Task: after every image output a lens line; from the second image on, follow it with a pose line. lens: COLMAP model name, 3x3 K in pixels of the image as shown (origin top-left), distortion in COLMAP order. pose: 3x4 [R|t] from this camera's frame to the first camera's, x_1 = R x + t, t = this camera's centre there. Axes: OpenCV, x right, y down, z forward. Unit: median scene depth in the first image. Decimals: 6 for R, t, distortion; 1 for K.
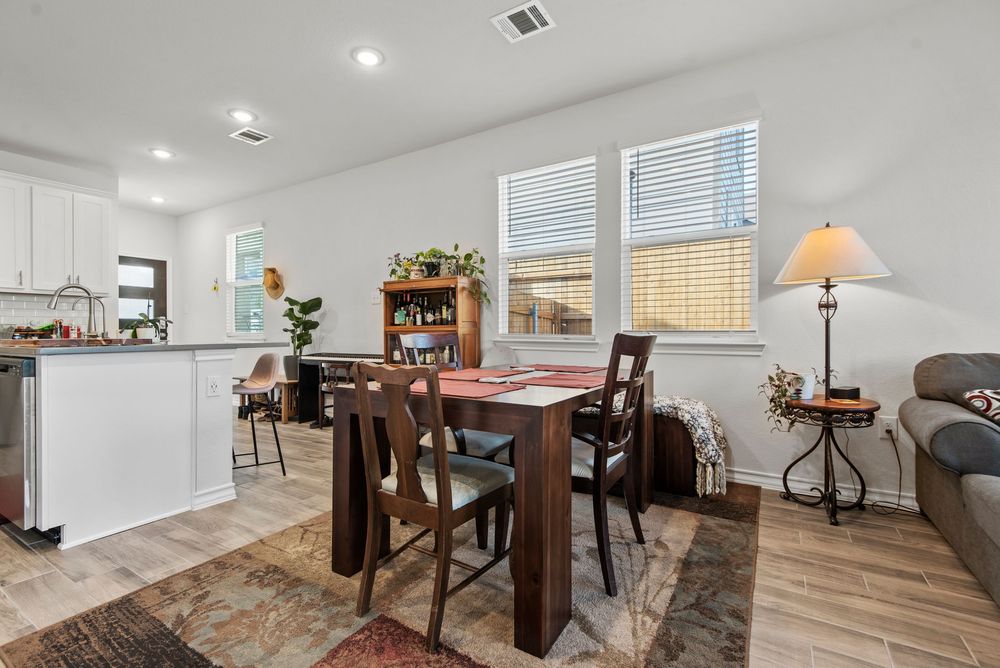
lens RADIAL K [[449.0, 0, 496.2], [0, 449.0, 331.8], [0, 0, 1]] dist [0.029412, -0.014307]
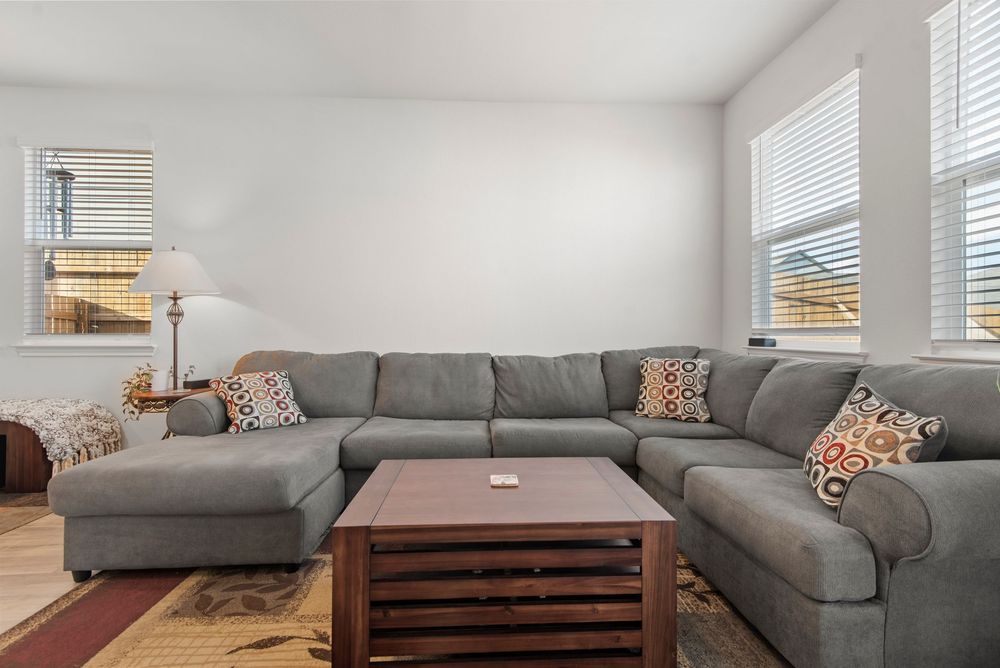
lens RADIAL K [[449.0, 0, 496.2], [0, 449.0, 331.8], [0, 0, 1]] dist [0.029412, -0.014307]
pose [[0.821032, 0.008061, 0.570825, 0.722586], [-0.002851, 0.999946, -0.010019, 0.000696], [-0.570875, 0.006599, 0.821011, -0.491011]]
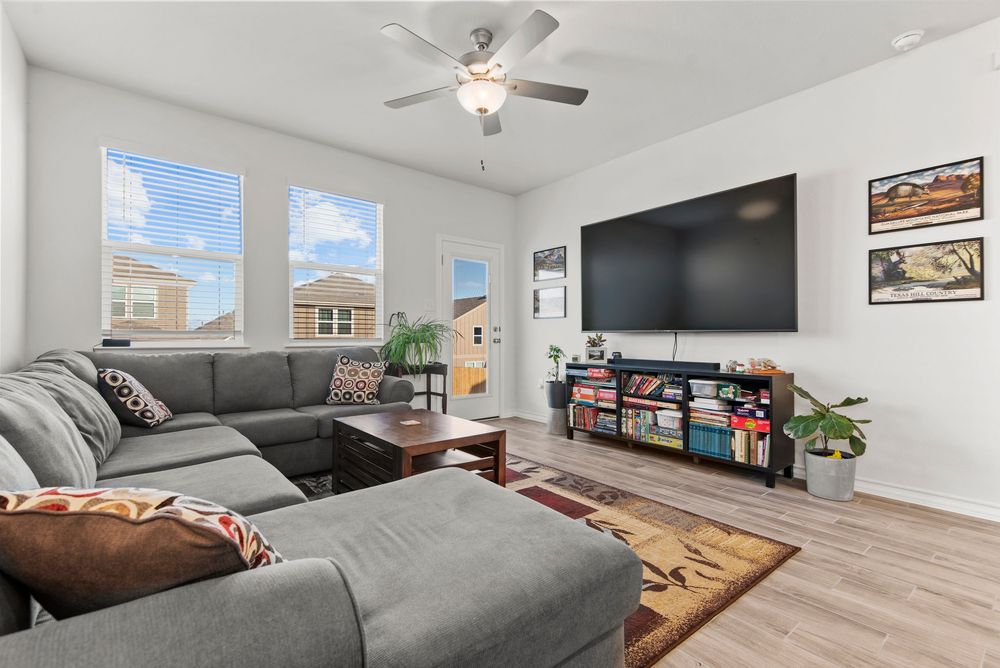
lens RADIAL K [[449.0, 0, 496.2], [0, 449.0, 331.8], [0, 0, 1]] dist [0.029412, -0.014307]
pose [[-0.945498, 0.003081, 0.325613, 0.552267], [0.001076, 0.999979, -0.006336, -0.007669], [-0.325626, -0.005641, -0.945482, 0.951134]]
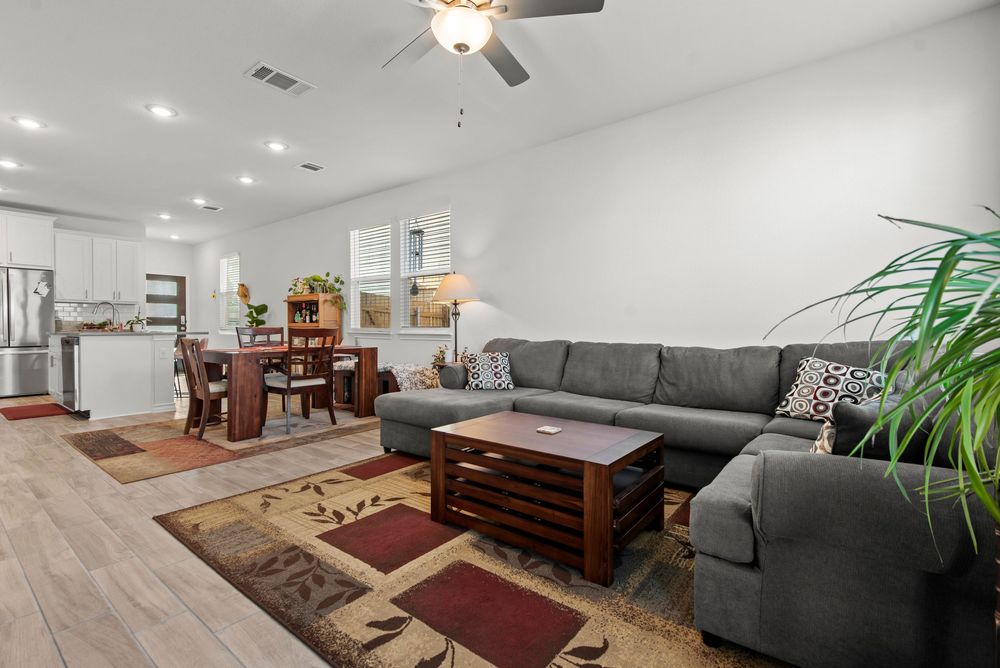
lens RADIAL K [[449.0, 0, 496.2], [0, 449.0, 331.8], [0, 0, 1]] dist [0.029412, -0.014307]
pose [[0.994304, 0.006788, -0.106368, 1.076560], [-0.006080, 0.999957, 0.006978, 0.004246], [0.106411, -0.006291, 0.994302, -0.862411]]
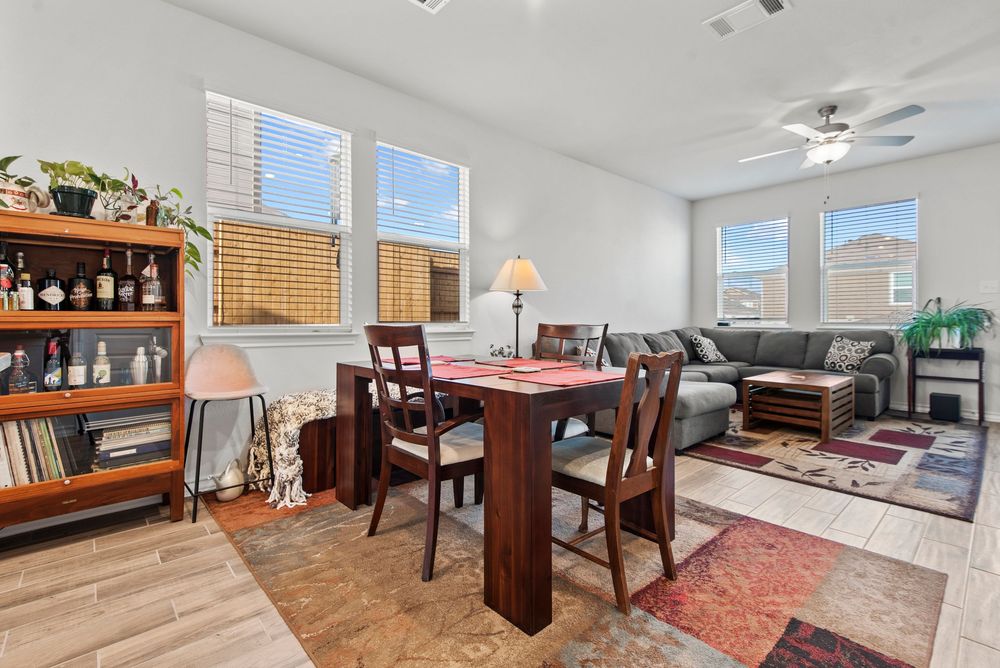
lens RADIAL K [[462.6, 0, 504.2], [0, 462.6, 318.0], [0, 0, 1]] dist [0.031618, -0.000145]
pose [[0.251879, 0.007075, 0.967733, -0.834657], [0.001630, 0.999969, -0.007735, -0.002433], [-0.967757, 0.003526, 0.251860, 0.618978]]
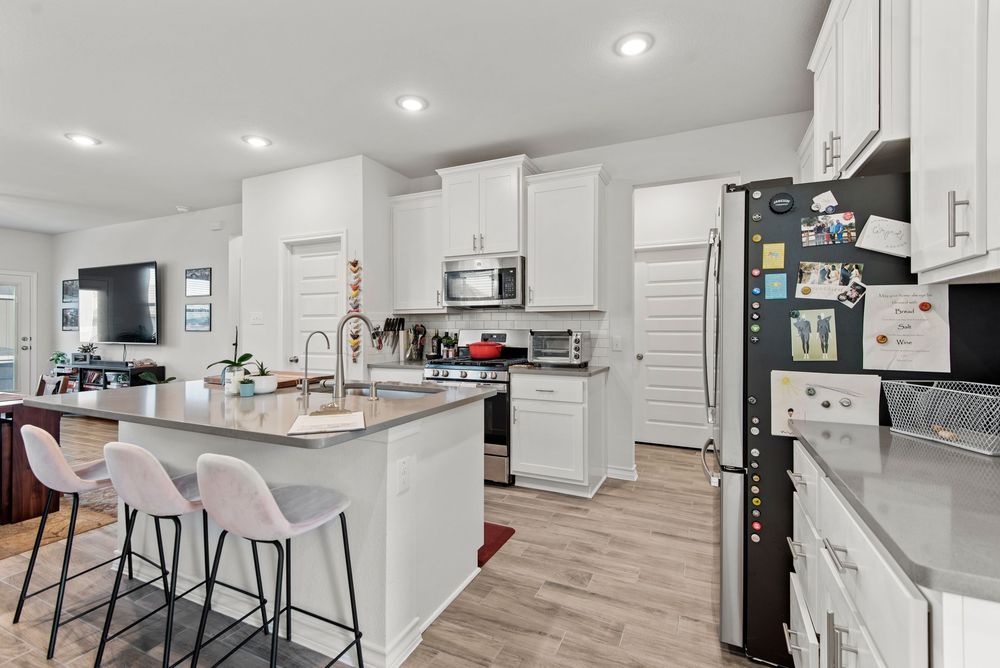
lens RADIAL K [[449.0, 0, 496.2], [0, 449.0, 331.8], [0, 0, 1]] dist [0.029412, -0.014307]
pose [[-0.992520, 0.001865, -0.122067, -1.260283], [0.000815, 0.999962, 0.008650, -0.098230], [0.122079, 0.008486, -0.992484, 2.050114]]
